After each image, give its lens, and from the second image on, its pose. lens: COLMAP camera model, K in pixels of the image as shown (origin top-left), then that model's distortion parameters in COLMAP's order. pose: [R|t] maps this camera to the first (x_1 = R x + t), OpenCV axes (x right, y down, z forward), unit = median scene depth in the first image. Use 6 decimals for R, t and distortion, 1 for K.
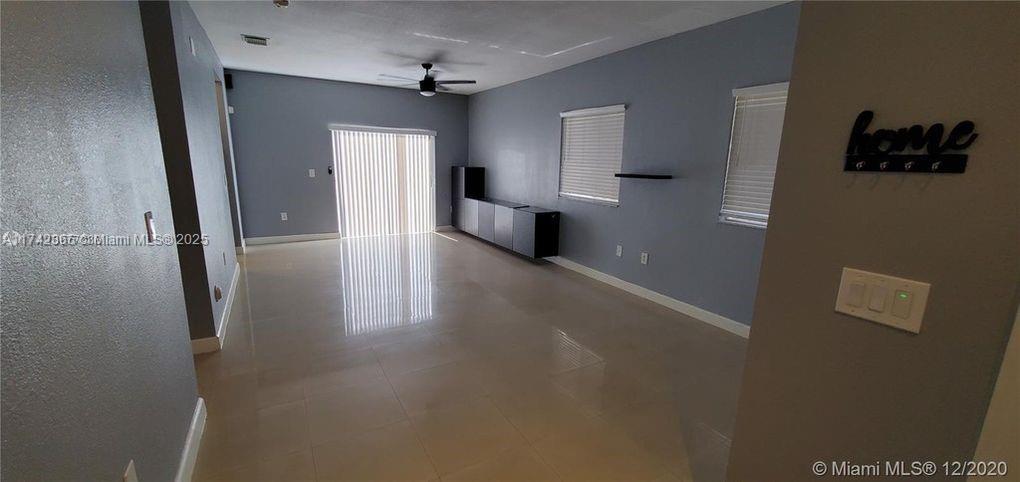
lens RADIAL K [[404.7, 0, 510.8], [0, 404.7, 246.2], [0, 0, 1]] dist [-0.000852, 0.000454]
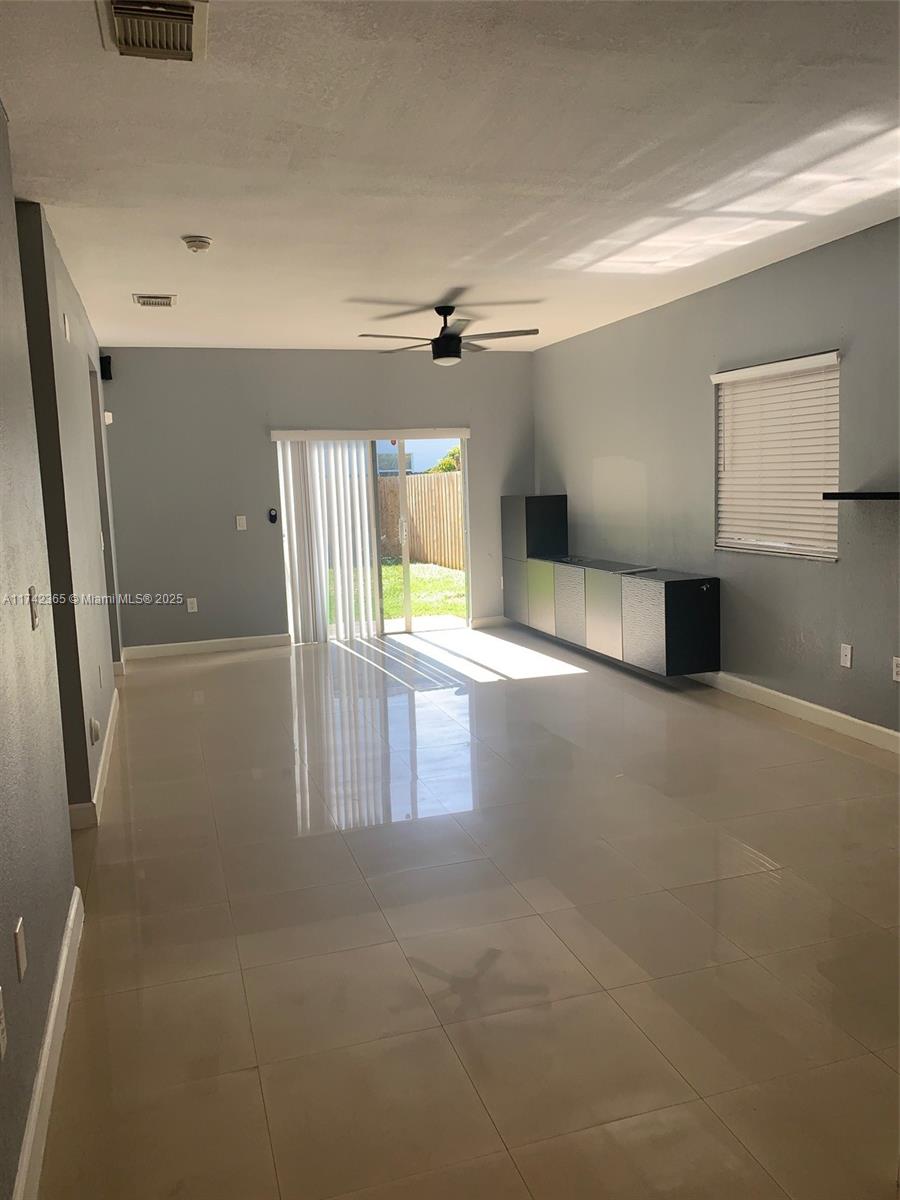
lens RADIAL K [[913.6, 0, 445.6], [0, 913.6, 595.5], [0, 0, 1]] dist [0.023379, -0.013516]
pose [[0.972868, -0.029377, -0.229490, 0.056065], [0.010402, 0.996457, -0.083459, 0.023349], [0.231129, 0.078808, 0.969726, -0.125265]]
